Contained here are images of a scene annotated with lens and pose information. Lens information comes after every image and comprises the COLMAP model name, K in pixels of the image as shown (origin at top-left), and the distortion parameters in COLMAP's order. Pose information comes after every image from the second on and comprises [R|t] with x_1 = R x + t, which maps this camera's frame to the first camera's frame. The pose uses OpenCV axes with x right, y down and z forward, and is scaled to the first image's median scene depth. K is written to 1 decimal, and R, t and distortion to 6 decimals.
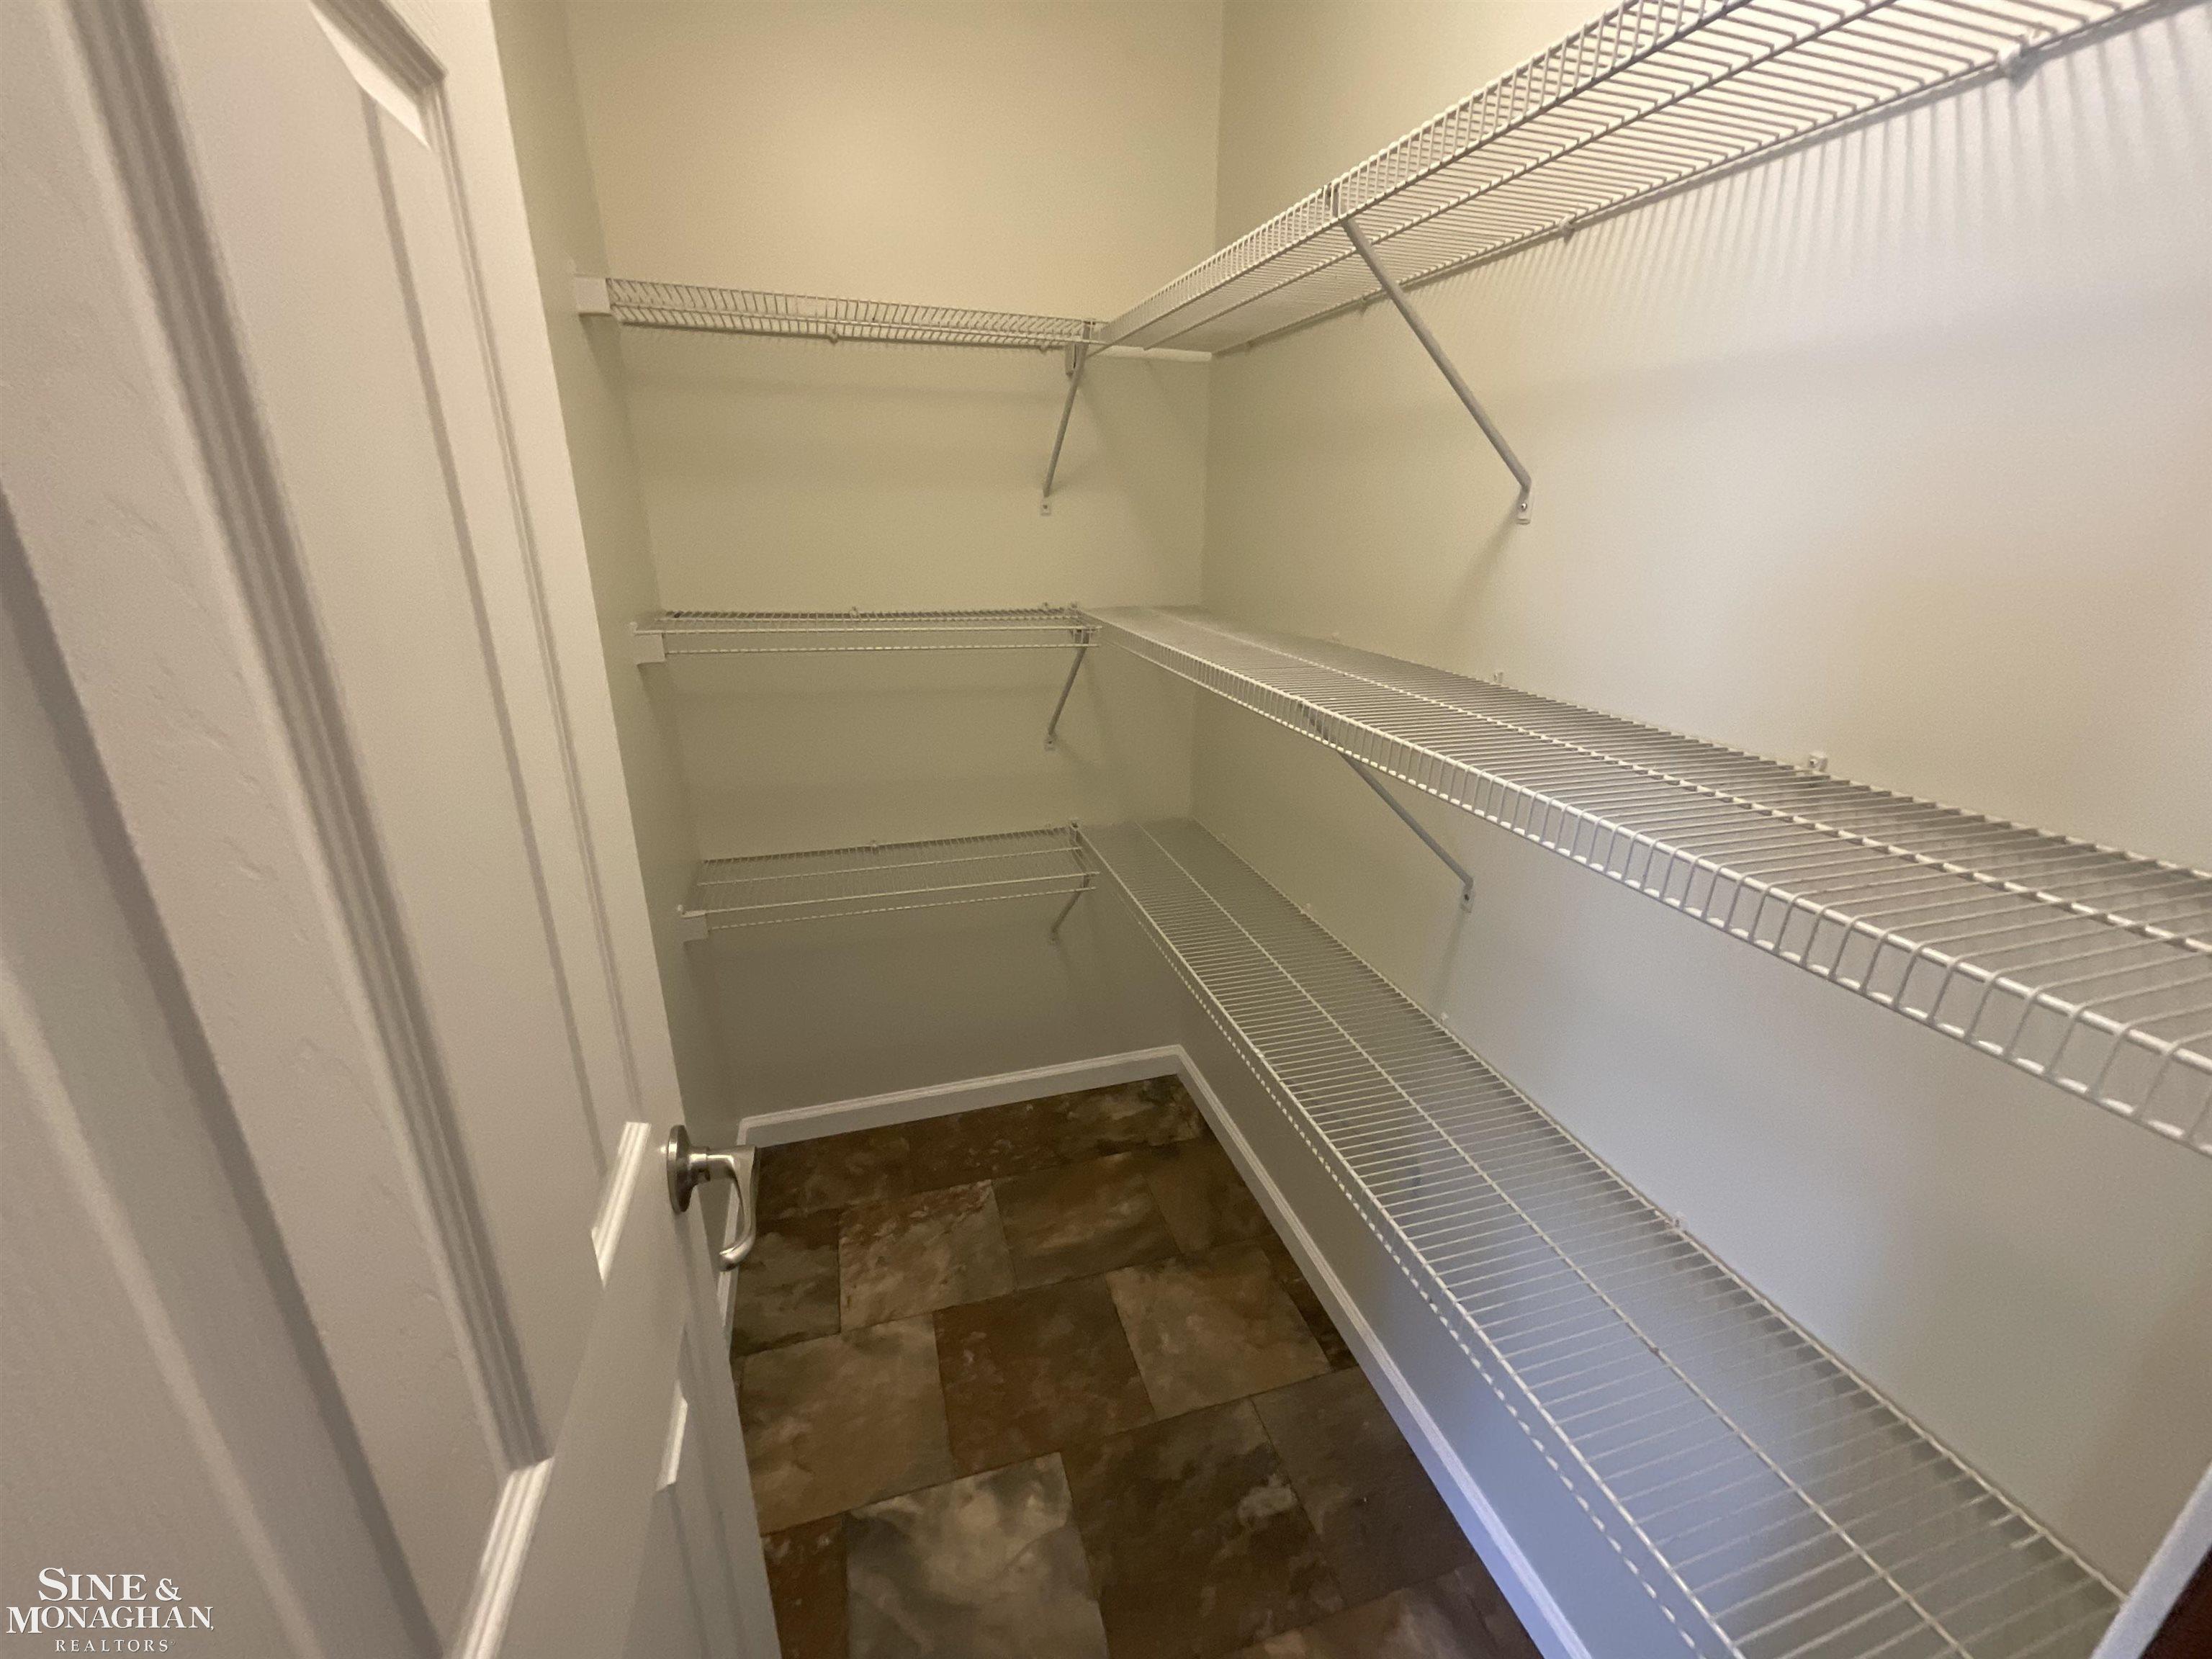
lens RADIAL K [[890.9, 0, 1110.6], [0, 890.9, 829.1], [0, 0, 1]] dist [-0.003894, 0.000174]
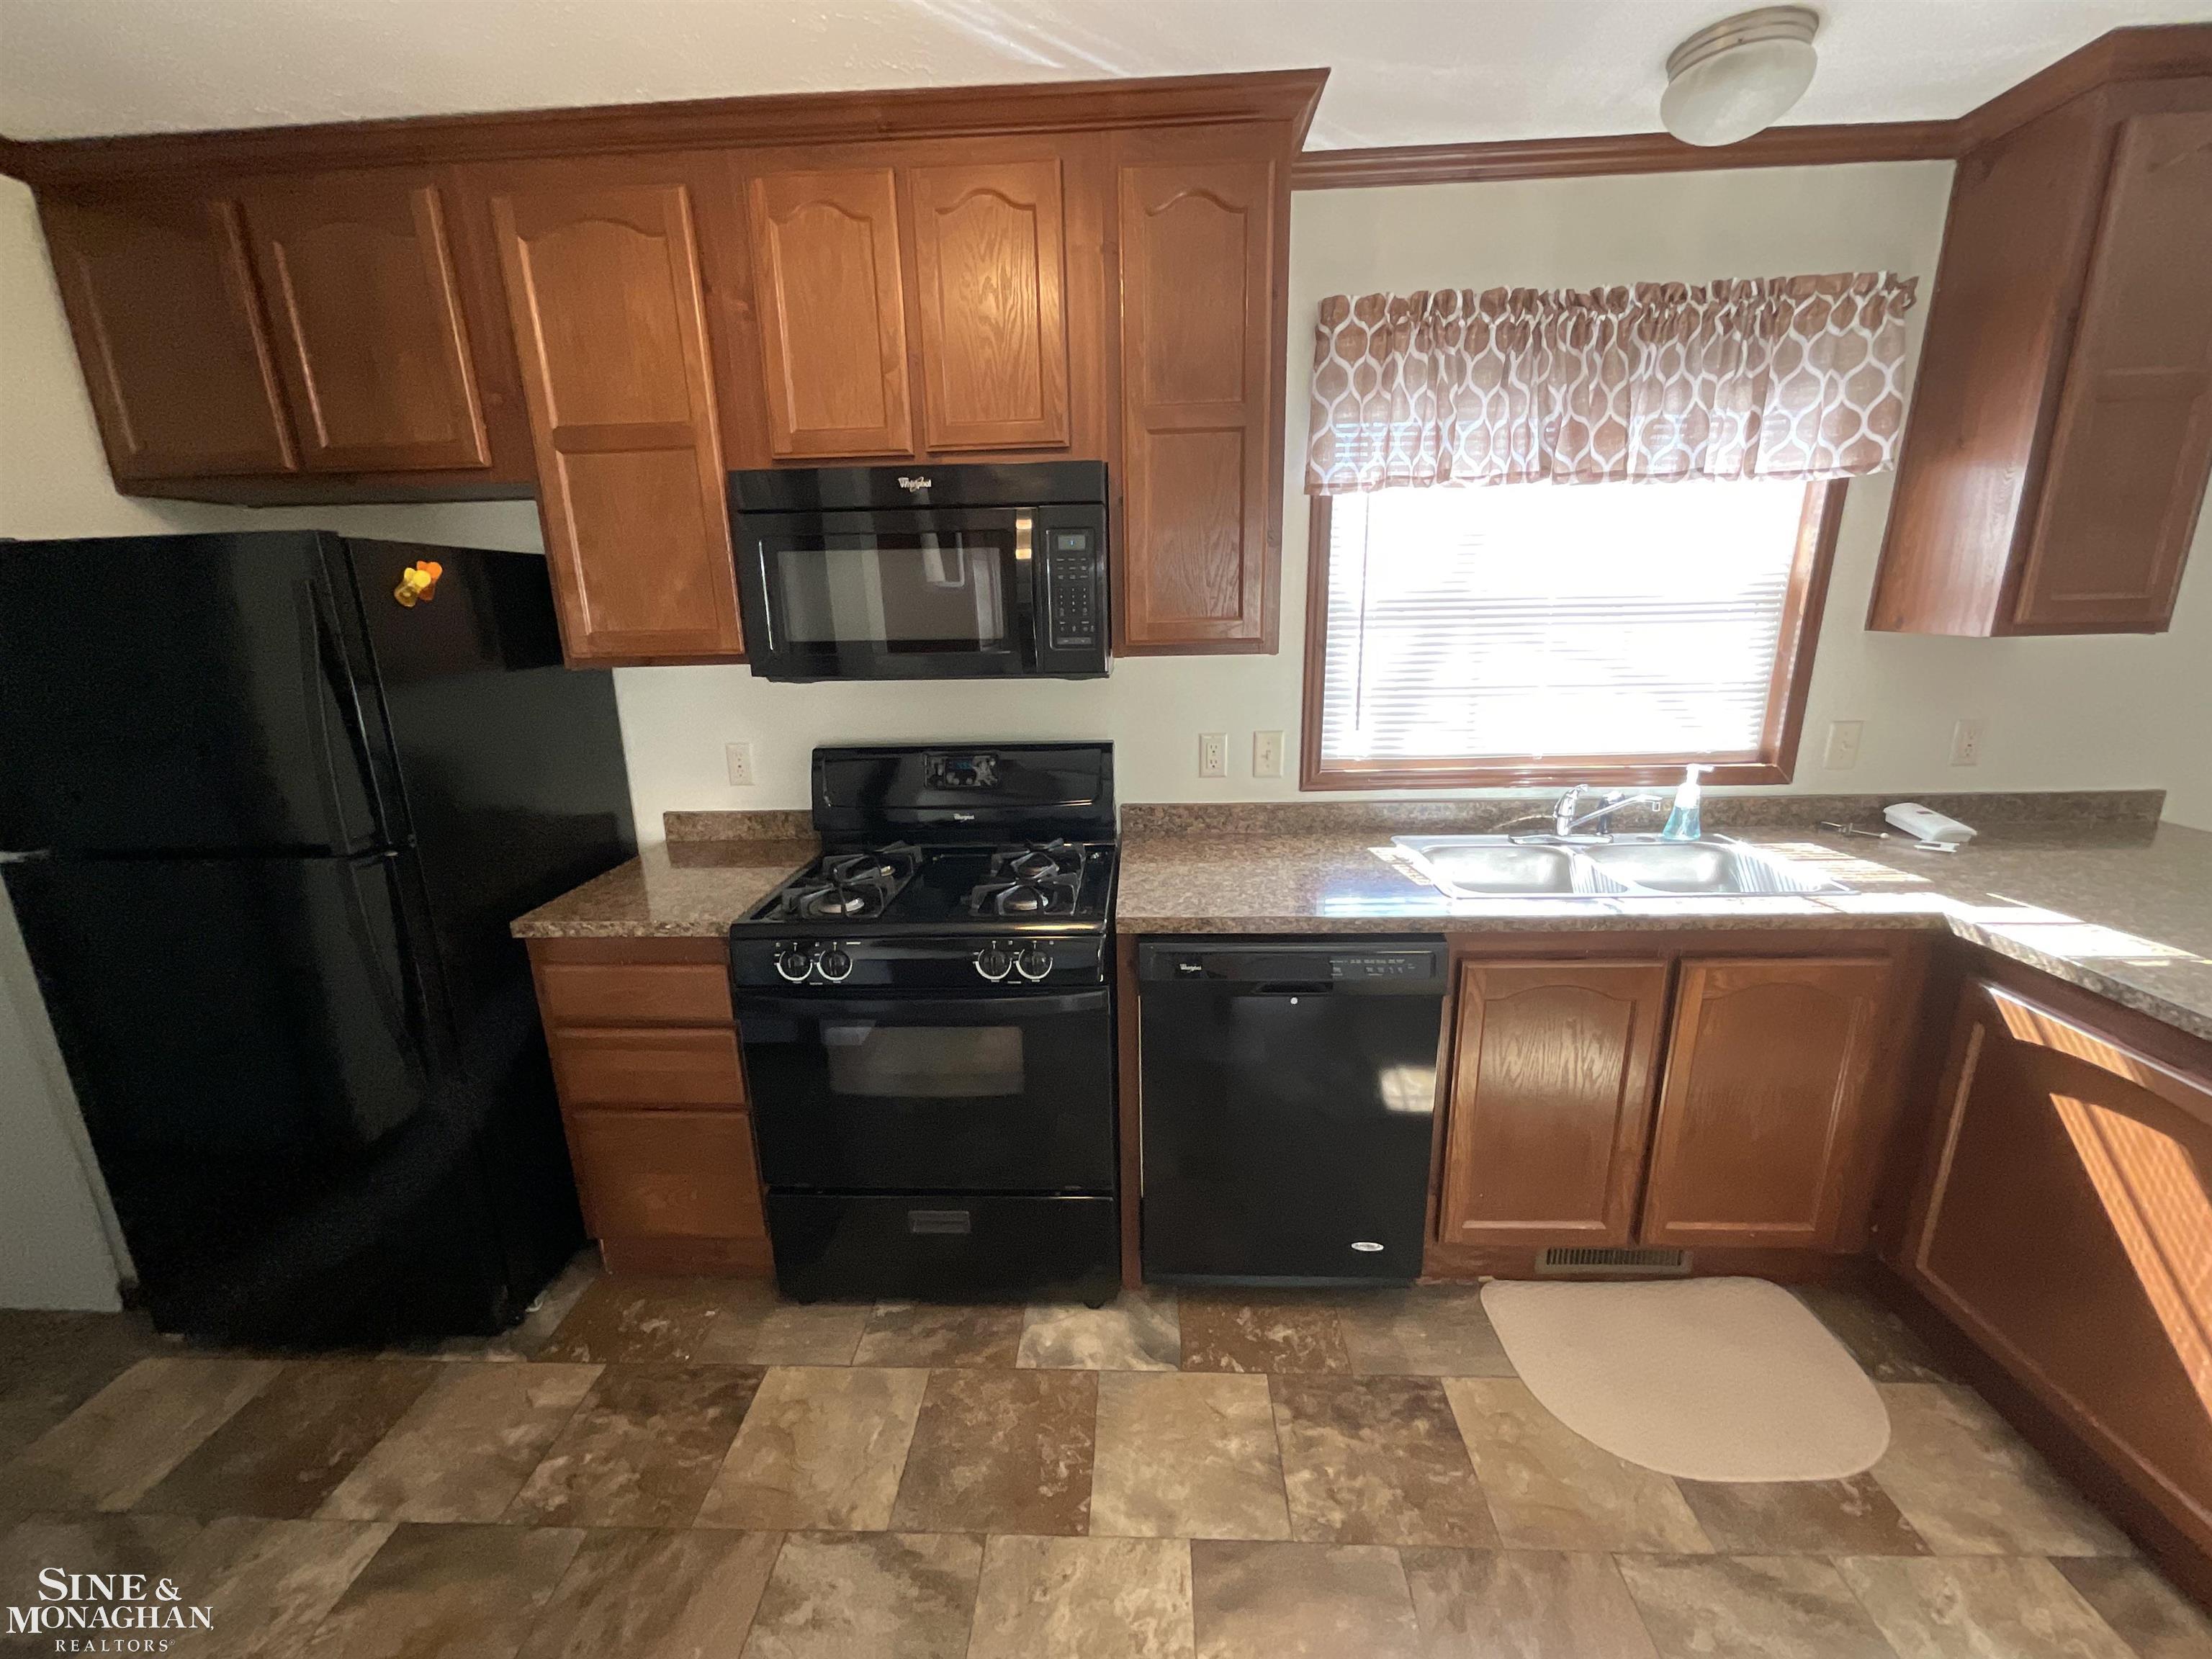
lens RADIAL K [[890.9, 0, 1105.0], [0, 890.9, 831.1], [0, 0, 1]] dist [-0.003894, 0.000174]
pose [[-0.942280, -0.077947, 0.325626, -0.464472], [0.121854, 0.826001, 0.550339, -0.523372], [-0.311865, 0.558253, -0.768827, 1.333447]]
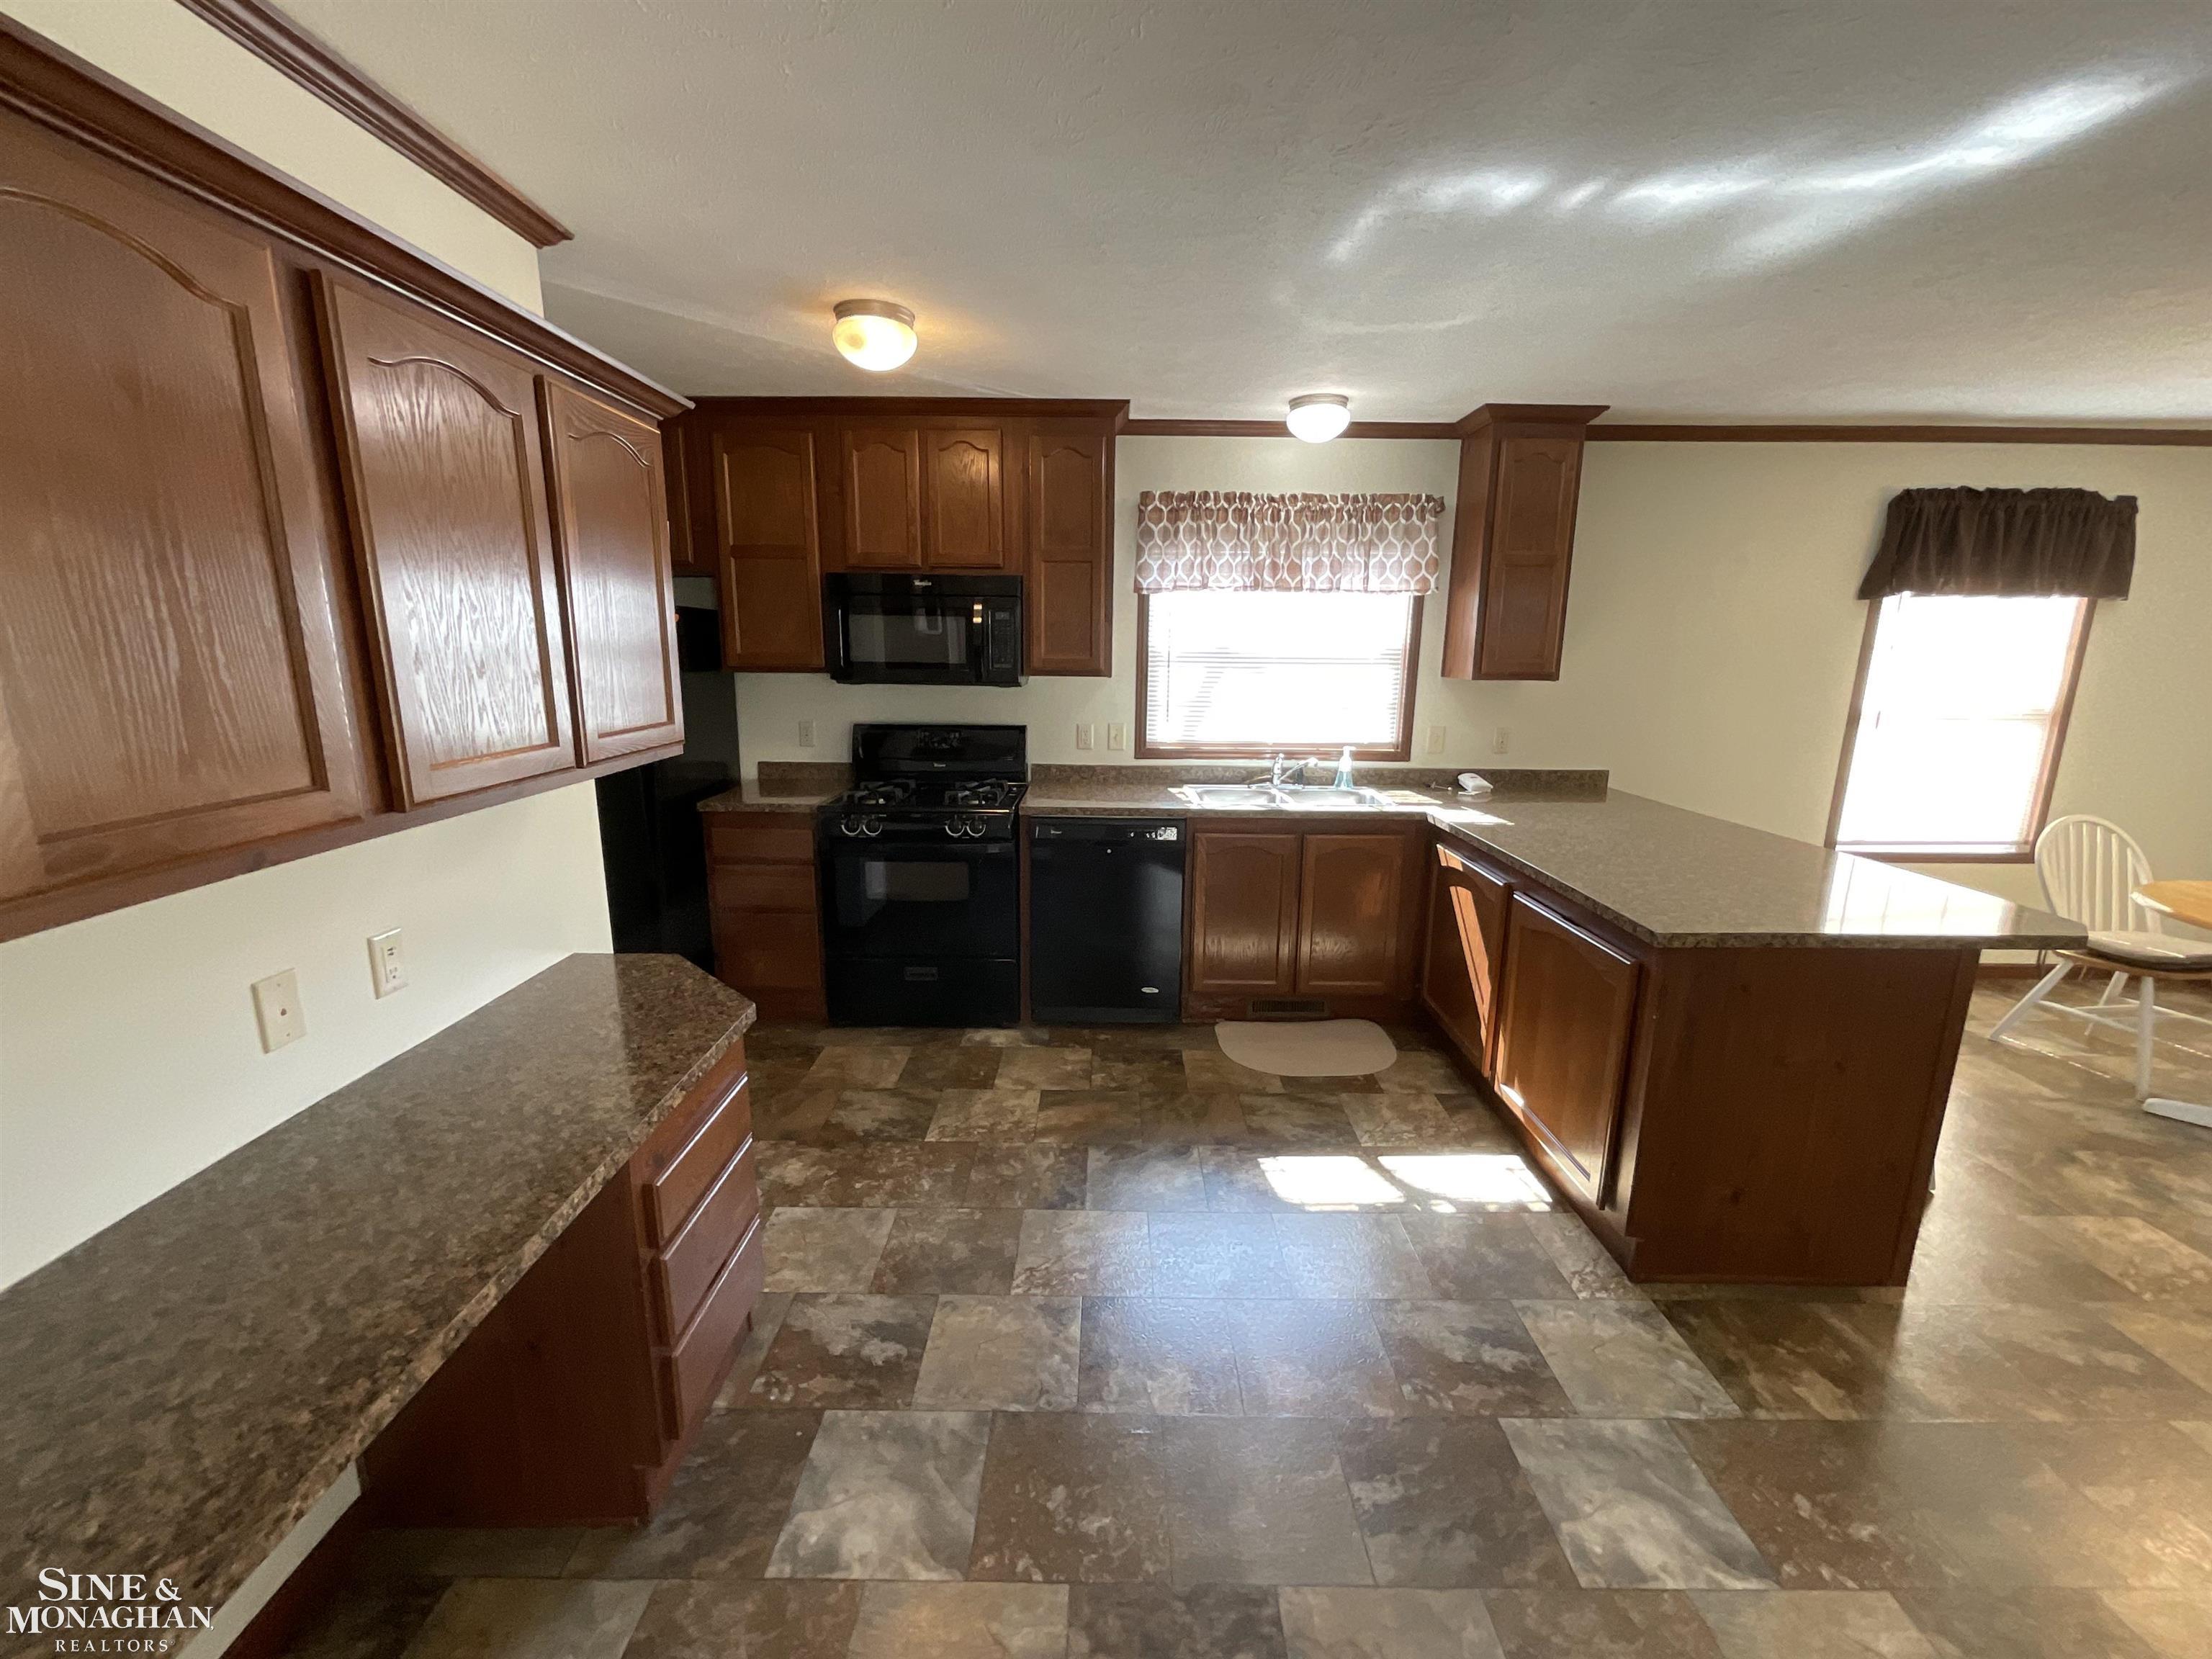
lens RADIAL K [[890.9, 0, 1103.2], [0, 890.9, 830.0], [0, 0, 1]] dist [-0.003894, 0.000174]
pose [[-0.954535, -0.085027, 0.285716, -0.925192], [0.076112, 0.857176, 0.509368, -0.846470], [-0.288219, 0.507956, -0.811733, 2.228105]]
